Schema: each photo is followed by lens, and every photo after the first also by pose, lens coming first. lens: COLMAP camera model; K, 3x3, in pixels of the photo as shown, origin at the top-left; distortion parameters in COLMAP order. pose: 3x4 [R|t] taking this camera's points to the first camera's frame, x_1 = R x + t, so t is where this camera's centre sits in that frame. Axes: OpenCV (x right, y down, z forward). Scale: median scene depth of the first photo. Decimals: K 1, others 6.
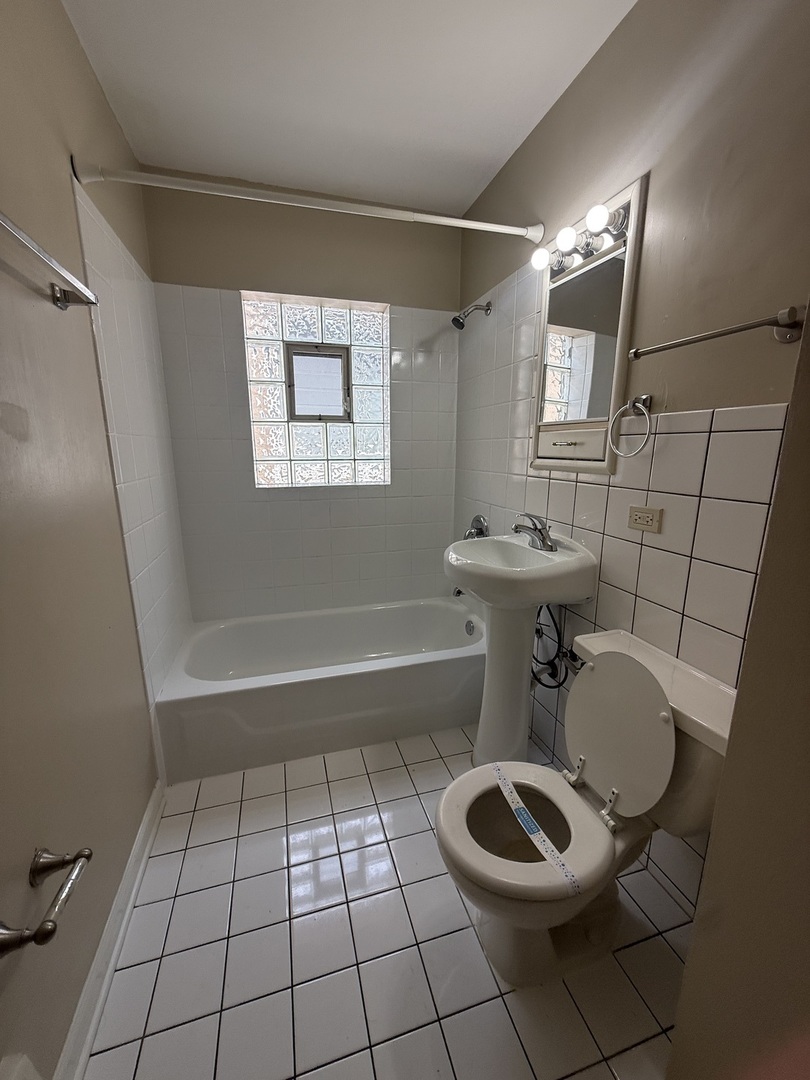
lens RADIAL K [[427.8, 0, 408.5], [0, 427.8, 539.9], [0, 0, 1]] dist [-0.000604, -0.000197]
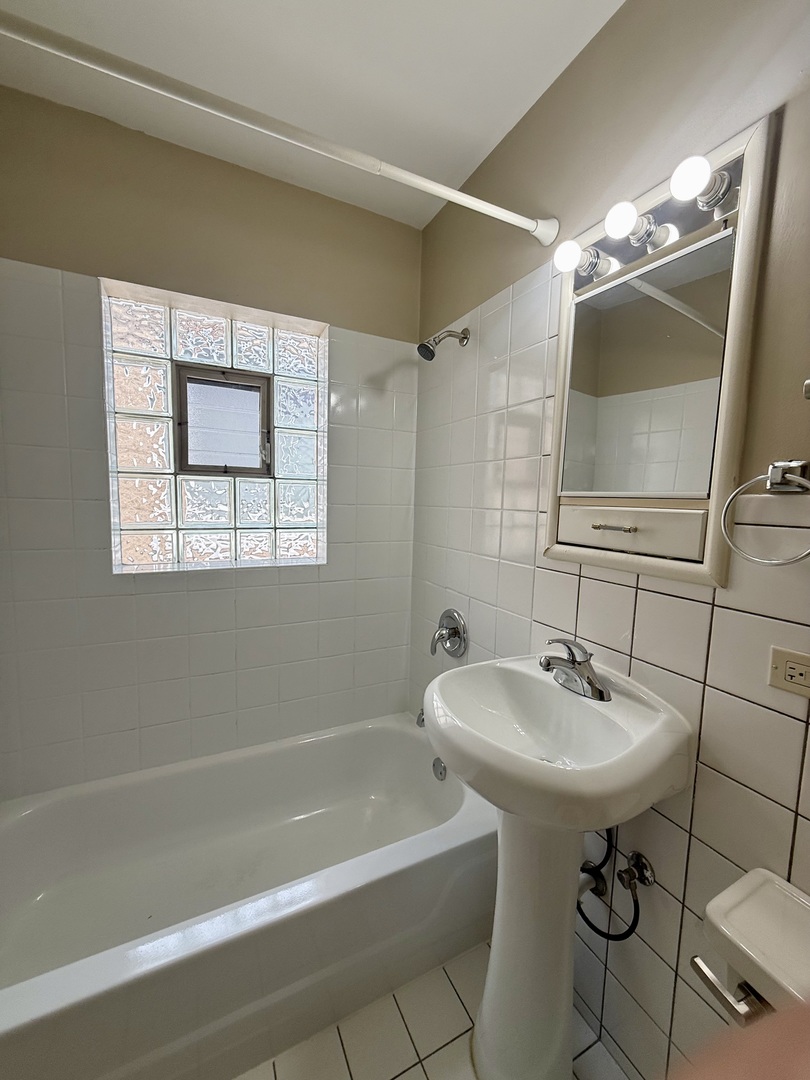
lens RADIAL K [[427.8, 0, 408.5], [0, 427.8, 539.9], [0, 0, 1]] dist [-0.000604, -0.000197]
pose [[0.984868, 0.007726, 0.173136, -0.033505], [0.011978, 0.993582, -0.112476, -0.093977], [-0.172894, 0.112848, 0.978454, 0.290263]]
